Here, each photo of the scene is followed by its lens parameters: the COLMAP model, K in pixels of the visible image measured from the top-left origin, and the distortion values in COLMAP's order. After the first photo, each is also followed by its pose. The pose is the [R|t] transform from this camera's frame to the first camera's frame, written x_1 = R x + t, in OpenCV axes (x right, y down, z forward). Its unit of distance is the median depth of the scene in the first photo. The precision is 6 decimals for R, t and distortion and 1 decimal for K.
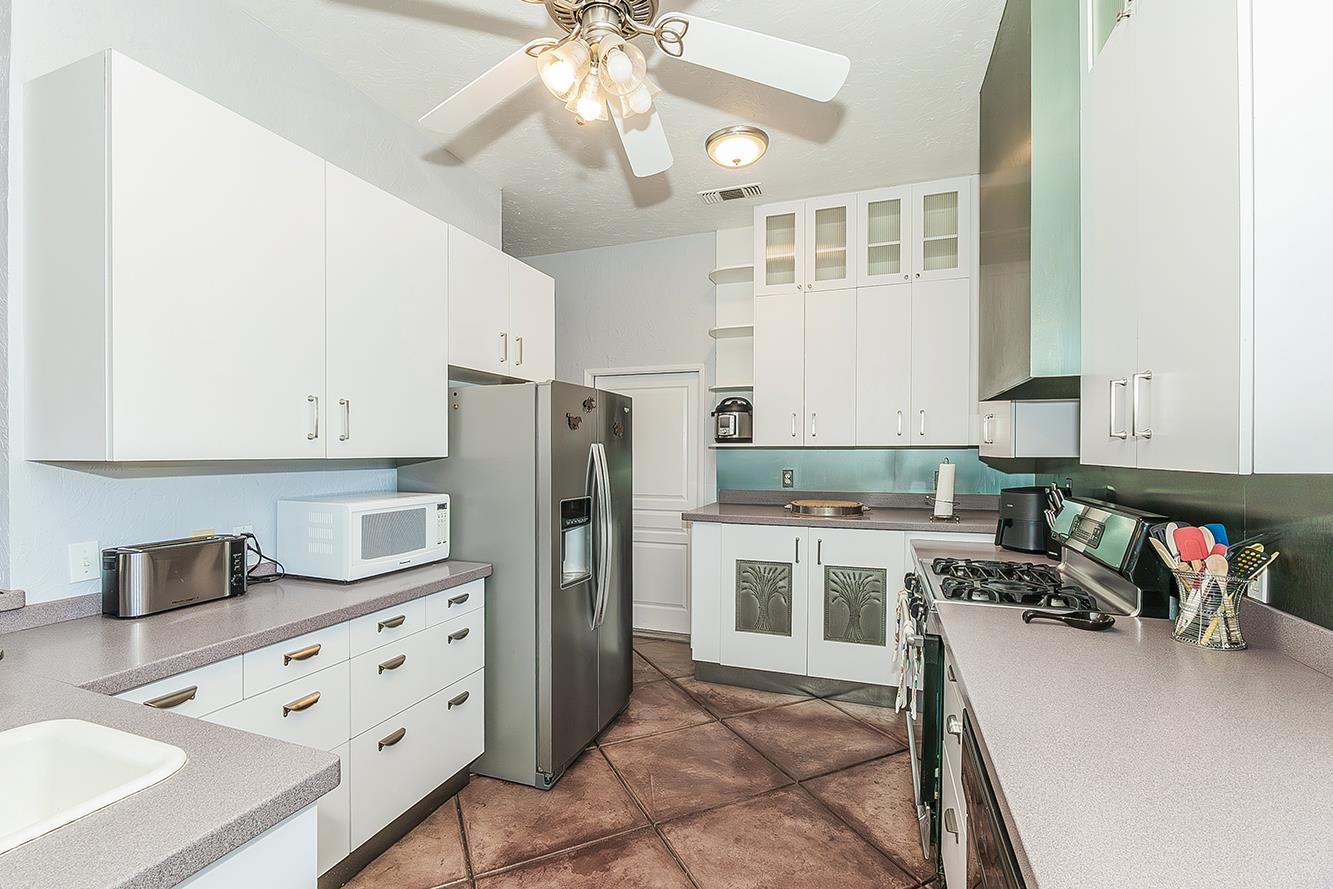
lens RADIAL K [[594.2, 0, 674.5], [0, 594.2, 453.4], [0, 0, 1]] dist [-0.001463, 0.001453]
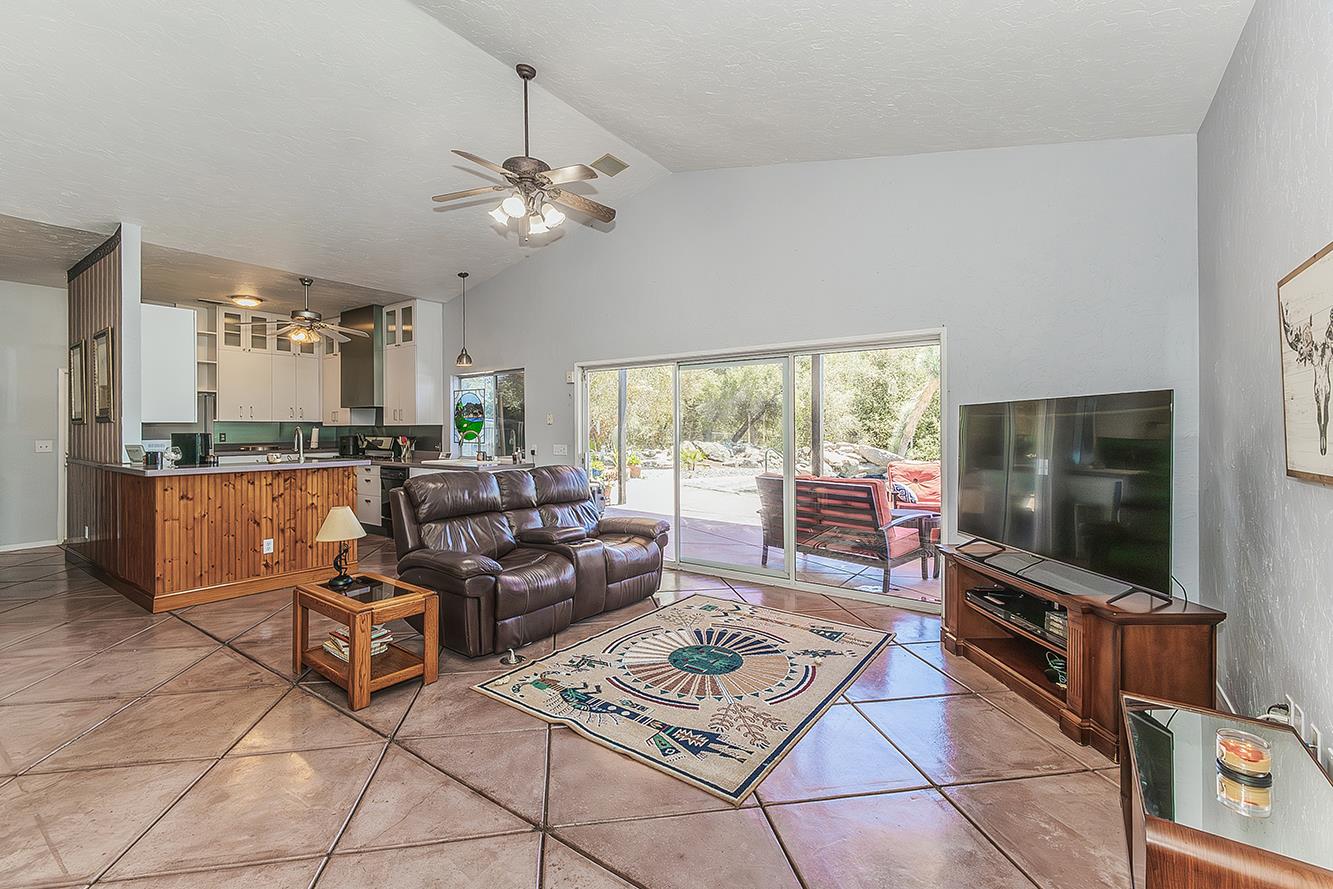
lens RADIAL K [[573.2, 0, 671.3], [0, 573.2, 434.0], [0, 0, 1]] dist [-0.001000, -0.000795]
pose [[0.301419, -0.010212, 0.953437, -1.467618], [0.010360, 0.999919, 0.007435, 0.040388], [-0.953435, 0.007637, 0.301500, -1.257596]]
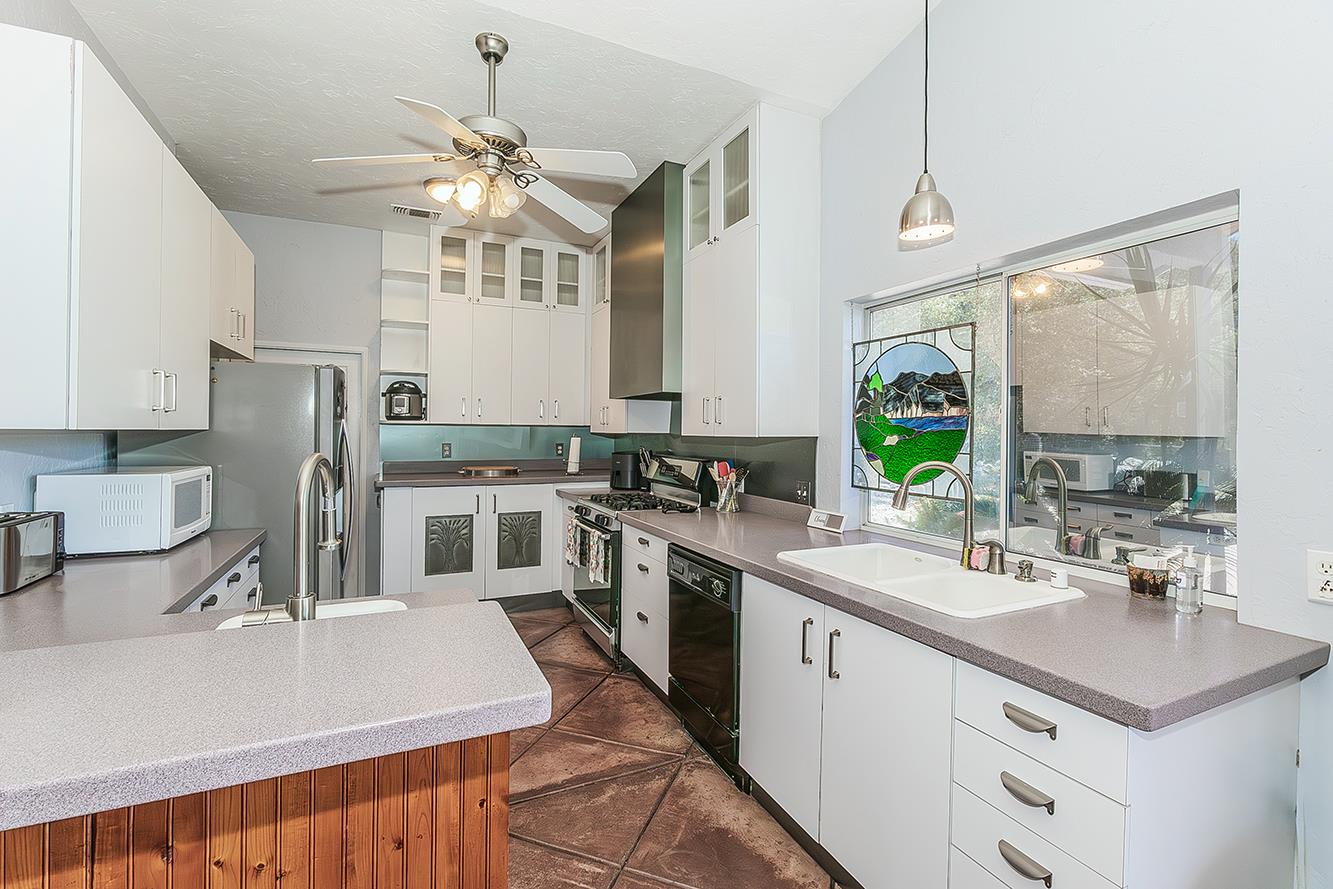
lens RADIAL K [[594.2, 0, 662.6], [0, 594.2, 432.2], [0, 0, 1]] dist [-0.001463, 0.001453]
pose [[0.737061, 0.000899, 0.675825, -0.372593], [-0.000657, 1.000000, -0.000614, 0.006759], [-0.675825, 0.000008, 0.737062, -0.229492]]
